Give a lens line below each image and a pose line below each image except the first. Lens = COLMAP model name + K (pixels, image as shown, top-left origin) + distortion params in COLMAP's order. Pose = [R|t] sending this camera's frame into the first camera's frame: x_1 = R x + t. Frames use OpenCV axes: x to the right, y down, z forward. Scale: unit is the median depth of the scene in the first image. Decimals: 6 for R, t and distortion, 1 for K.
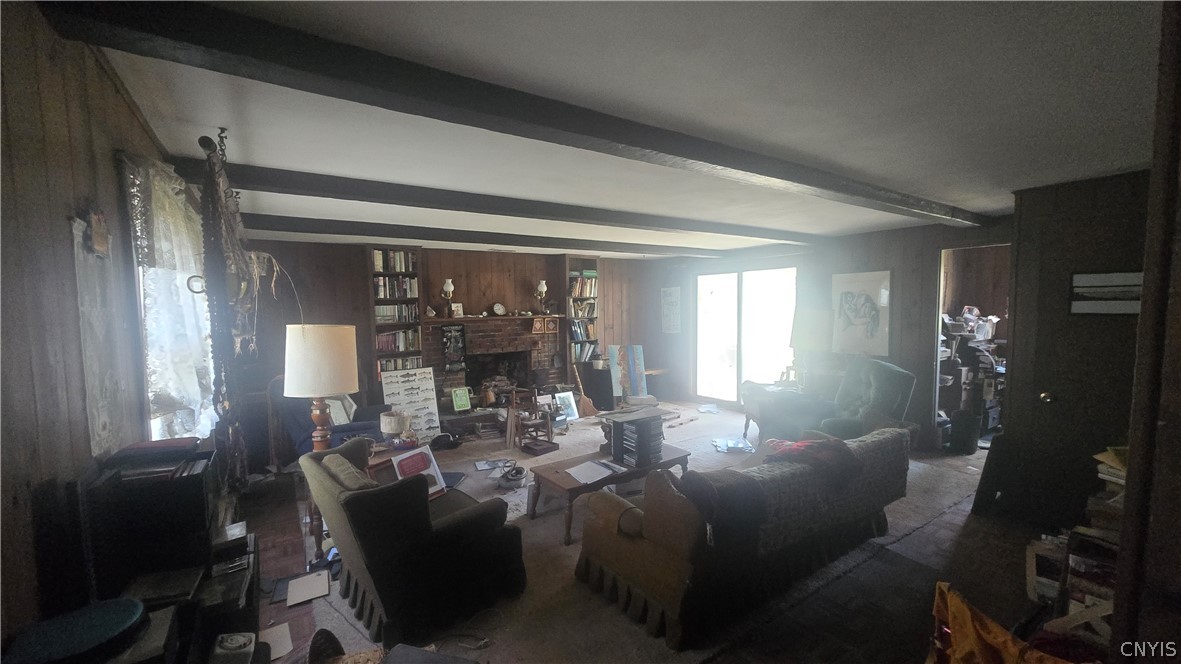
lens RADIAL K [[466.5, 0, 587.7], [0, 466.5, 338.7], [0, 0, 1]] dist [-0.001017, -0.000023]
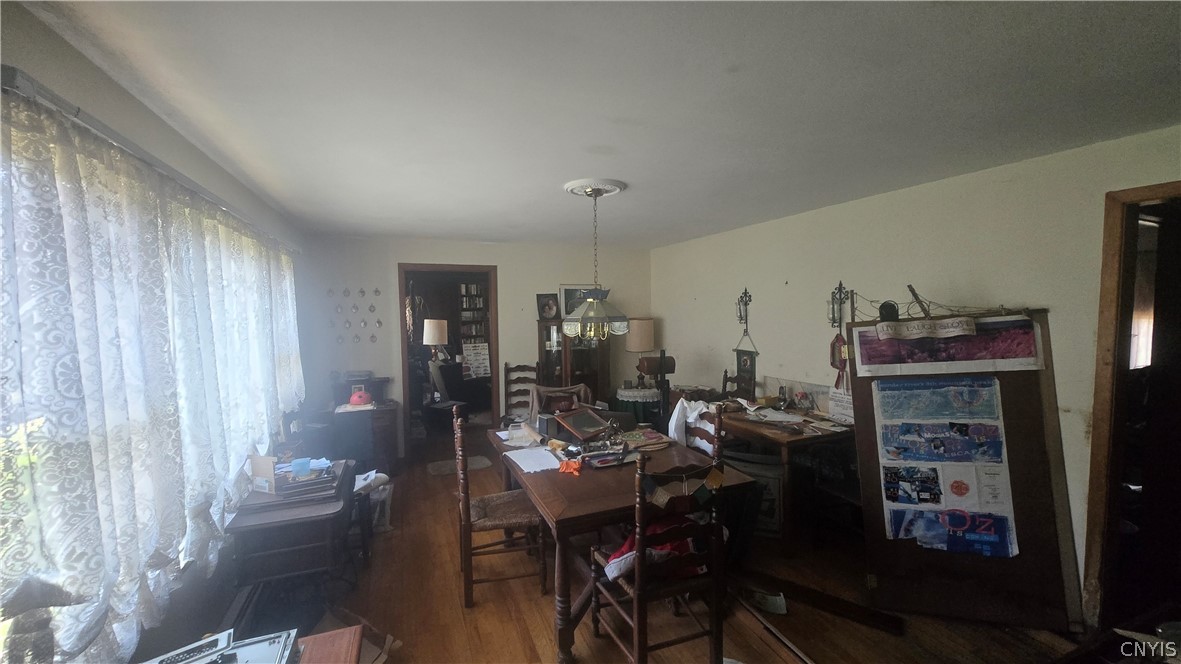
lens RADIAL K [[466.5, 0, 587.7], [0, 466.5, 338.7], [0, 0, 1]] dist [-0.001017, -0.000023]
pose [[0.977016, 0.020693, -0.212160, 0.515554], [-0.021322, 0.999772, -0.000679, 0.036316], [0.212098, 0.005187, 0.977235, -0.865081]]
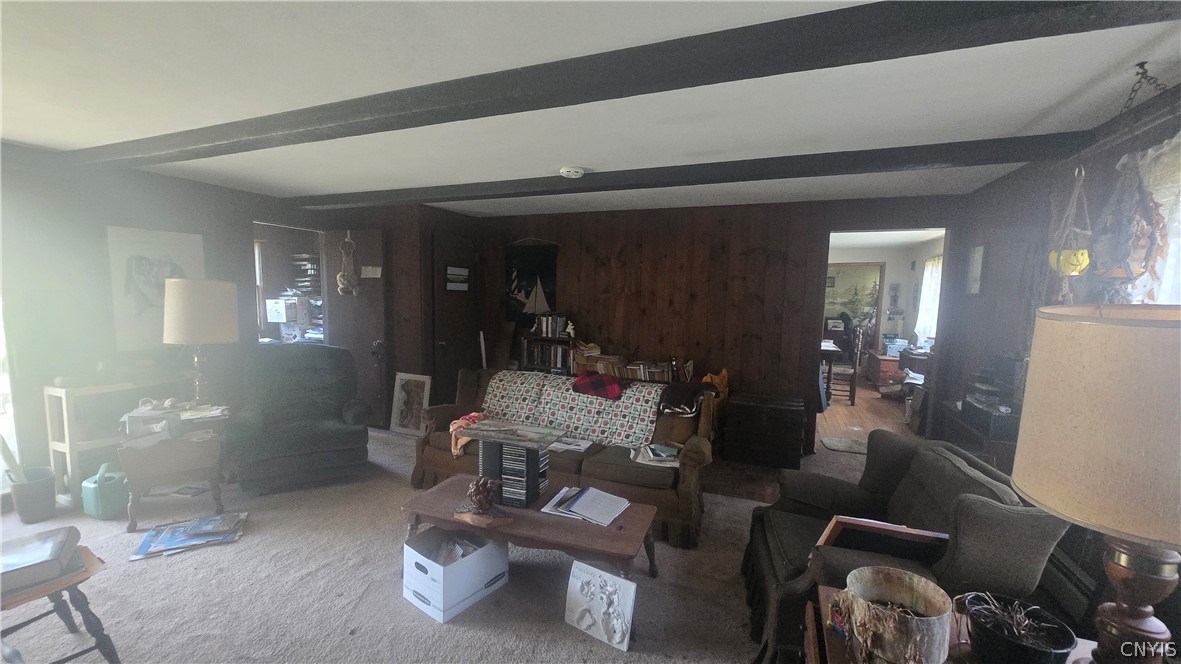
lens RADIAL K [[466.5, 0, 587.7], [0, 466.5, 338.7], [0, 0, 1]] dist [-0.001017, -0.000023]
pose [[-0.555733, -0.081087, 0.827397, -0.346585], [0.045450, 0.990780, 0.127626, -0.039973], [-0.830118, 0.108531, -0.546924, 0.836842]]
